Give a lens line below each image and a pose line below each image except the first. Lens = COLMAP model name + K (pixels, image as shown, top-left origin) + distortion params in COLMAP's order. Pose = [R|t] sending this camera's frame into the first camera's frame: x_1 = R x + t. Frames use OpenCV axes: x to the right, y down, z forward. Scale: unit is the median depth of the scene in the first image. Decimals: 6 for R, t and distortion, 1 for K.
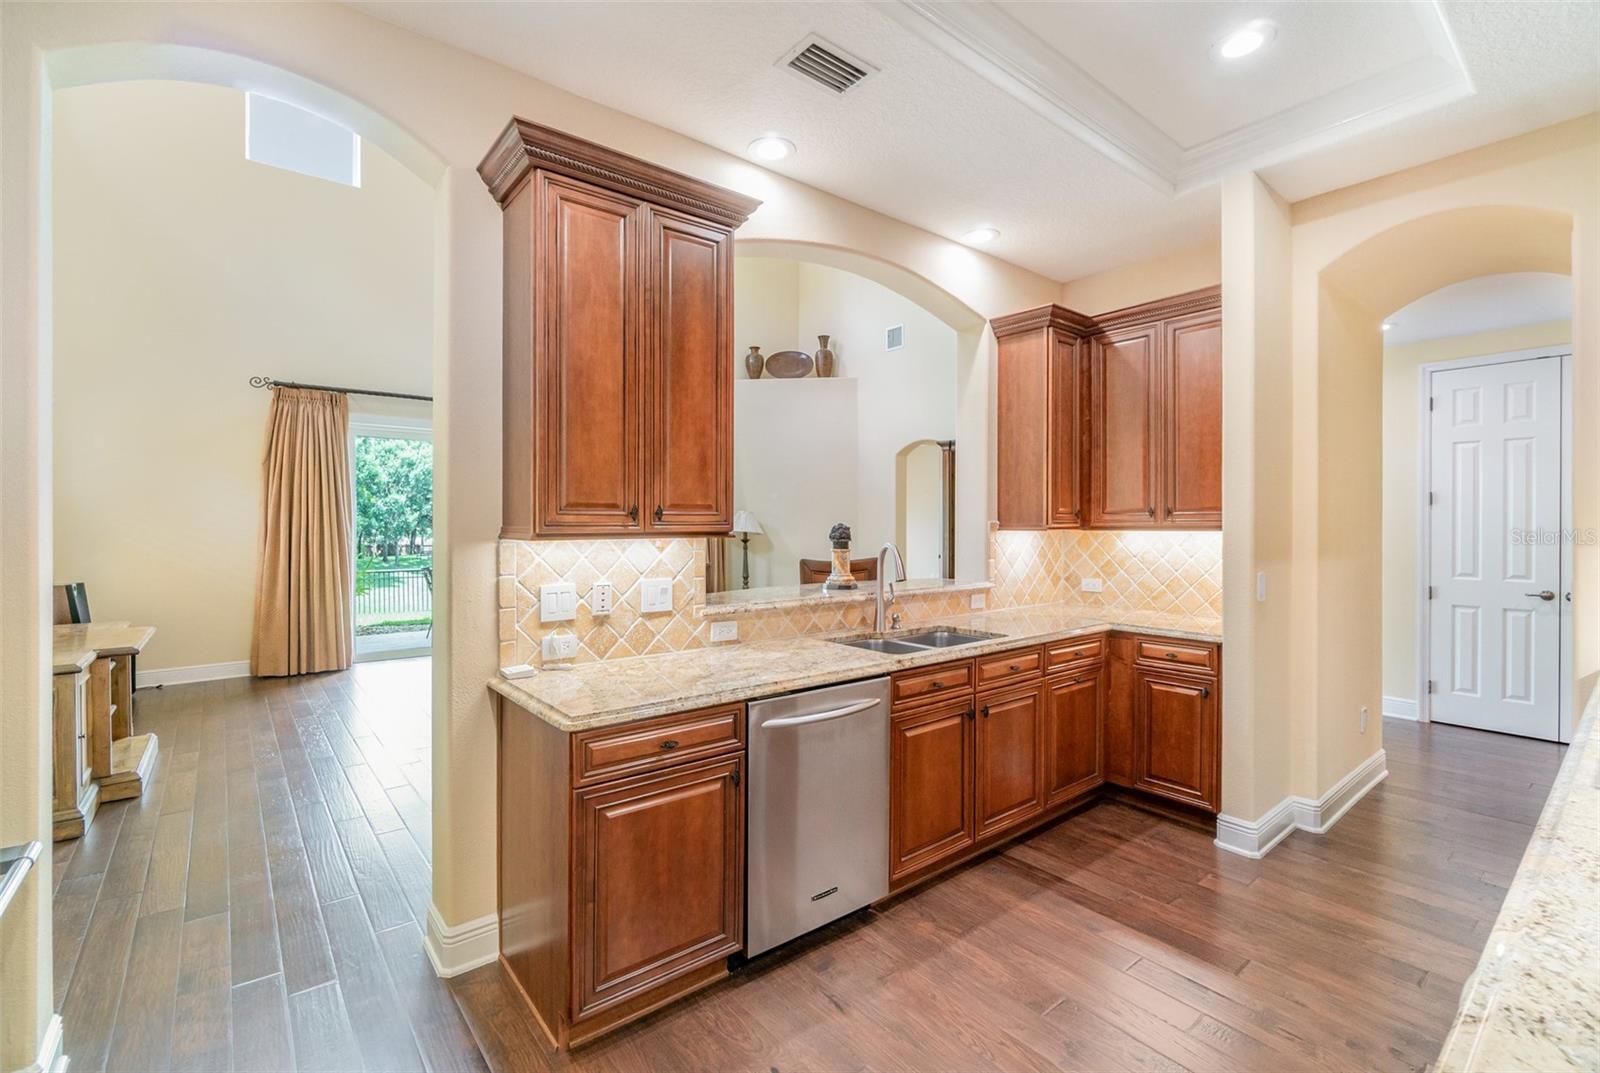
lens RADIAL K [[707.7, 0, 795.0], [0, 707.7, 524.7], [0, 0, 1]] dist [-0.001681, -0.000143]
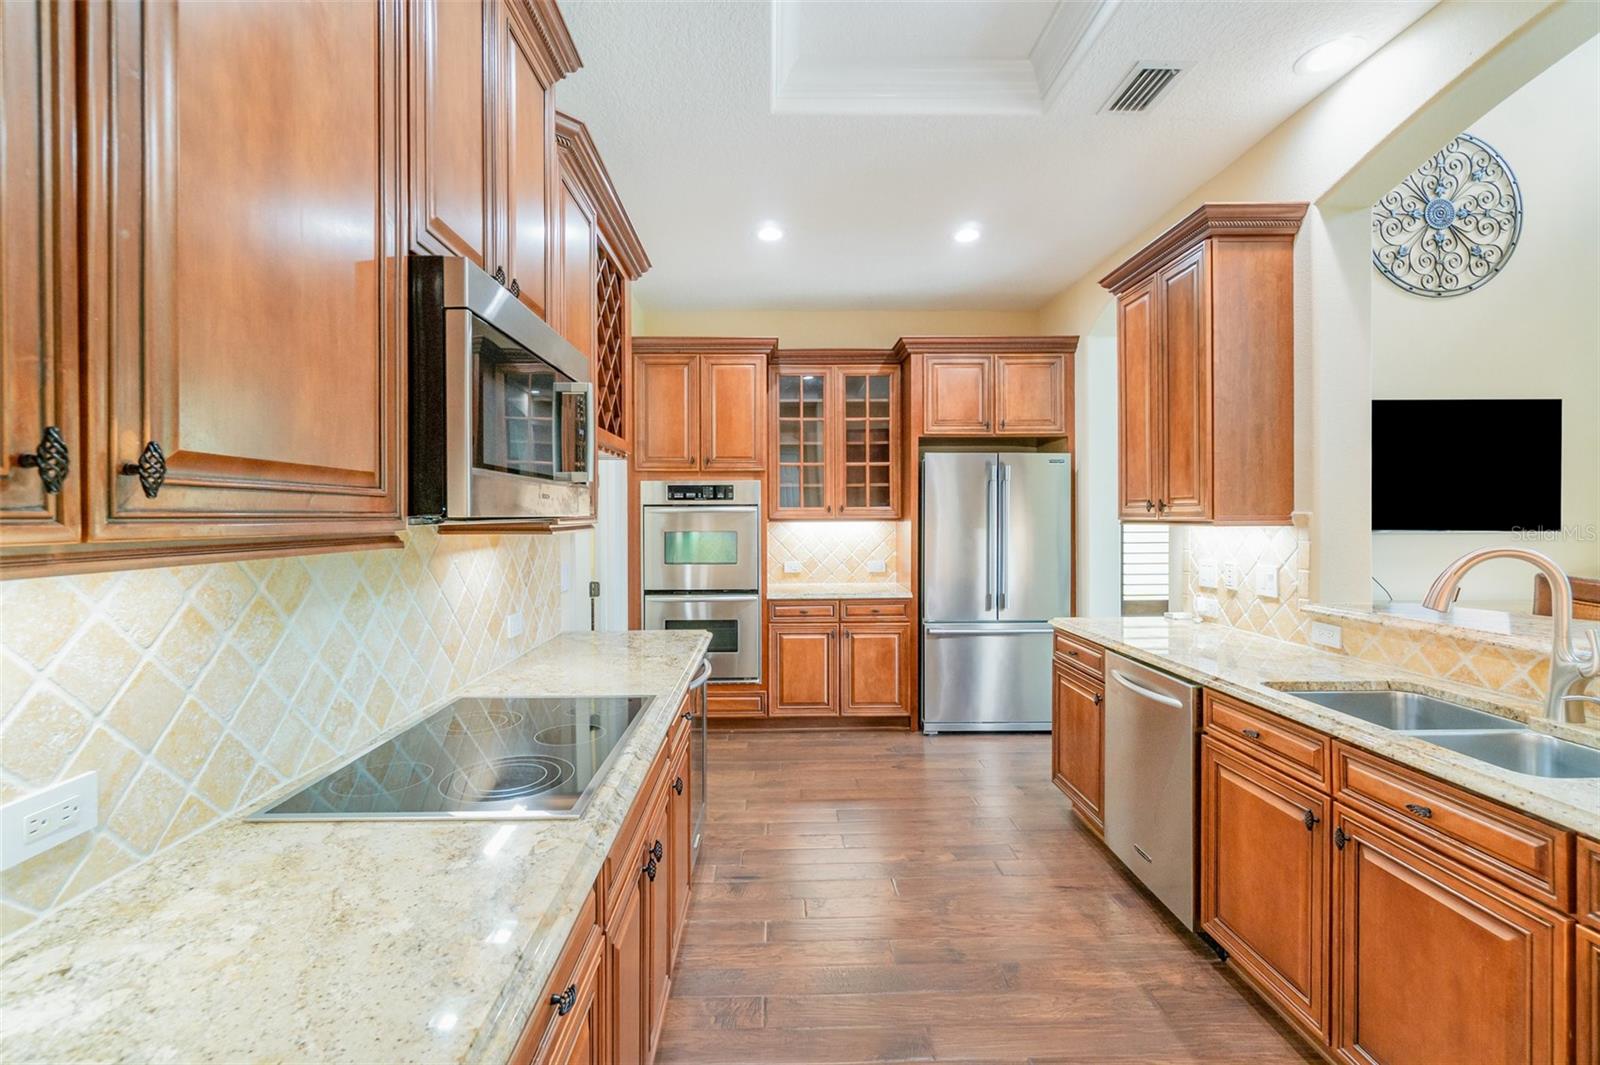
lens RADIAL K [[698.3, 0, 788.3], [0, 698.3, 517.7], [0, 0, 1]] dist [0.003009, 0.000387]
pose [[-0.607999, 0.004537, -0.793925, 0.879411], [0.001548, 0.999989, 0.004529, -0.000372], [0.793936, 0.001525, -0.607999, 0.876063]]
